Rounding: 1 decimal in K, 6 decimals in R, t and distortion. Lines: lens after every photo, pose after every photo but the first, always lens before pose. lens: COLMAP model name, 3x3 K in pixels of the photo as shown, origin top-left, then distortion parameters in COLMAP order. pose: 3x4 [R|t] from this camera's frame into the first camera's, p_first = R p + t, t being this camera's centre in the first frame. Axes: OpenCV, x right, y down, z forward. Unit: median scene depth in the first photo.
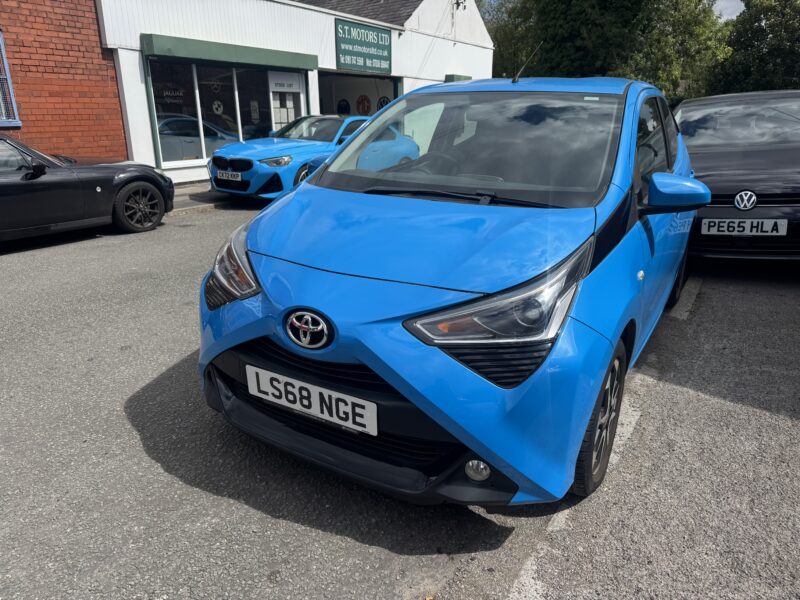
lens RADIAL K [[573.3, 0, 396.8], [0, 573.3, 303.3], [0, 0, 1]] dist [0.038534, -0.049601]
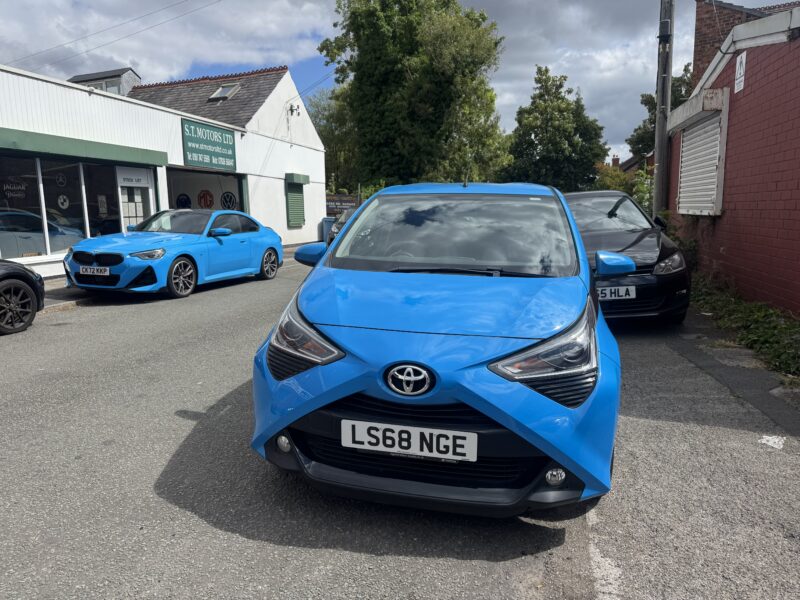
lens RADIAL K [[573.3, 0, 396.8], [0, 573.3, 303.3], [0, 0, 1]] dist [0.038534, -0.049601]
pose [[0.950458, -0.049994, 0.306808, -0.241969], [0.096487, 0.985681, -0.138291, 0.022719], [-0.295501, 0.161042, 0.941671, -0.071282]]
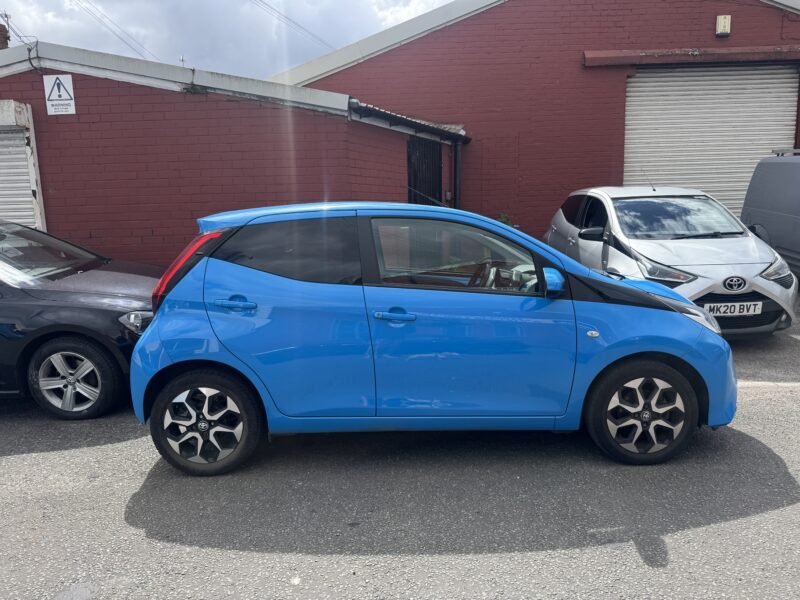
lens RADIAL K [[574.0, 0, 400.0], [0, 574.0, 300.0], [0, 0, 1]] dist [-0.015147, -0.002742]
pose [[-0.539044, -0.097149, 0.836656, -0.595986], [0.286415, 0.912990, 0.290545, -0.425230], [-0.792084, 0.396247, -0.464317, 1.255593]]
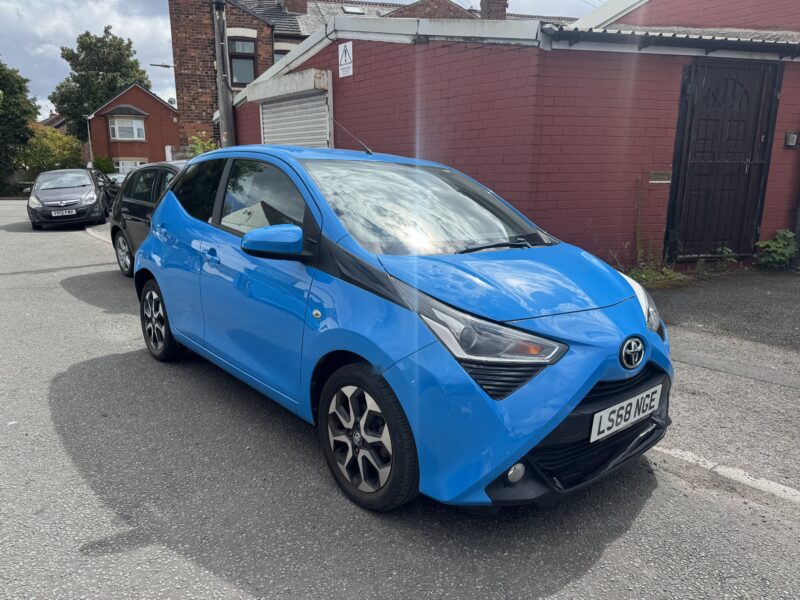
lens RADIAL K [[573.3, 0, 396.8], [0, 573.3, 303.3], [0, 0, 1]] dist [0.038534, -0.049601]
pose [[0.304830, -0.196598, 0.931895, -0.638076], [0.284720, 0.952528, 0.107816, -0.147083], [-0.908853, 0.232464, 0.346335, 0.446830]]
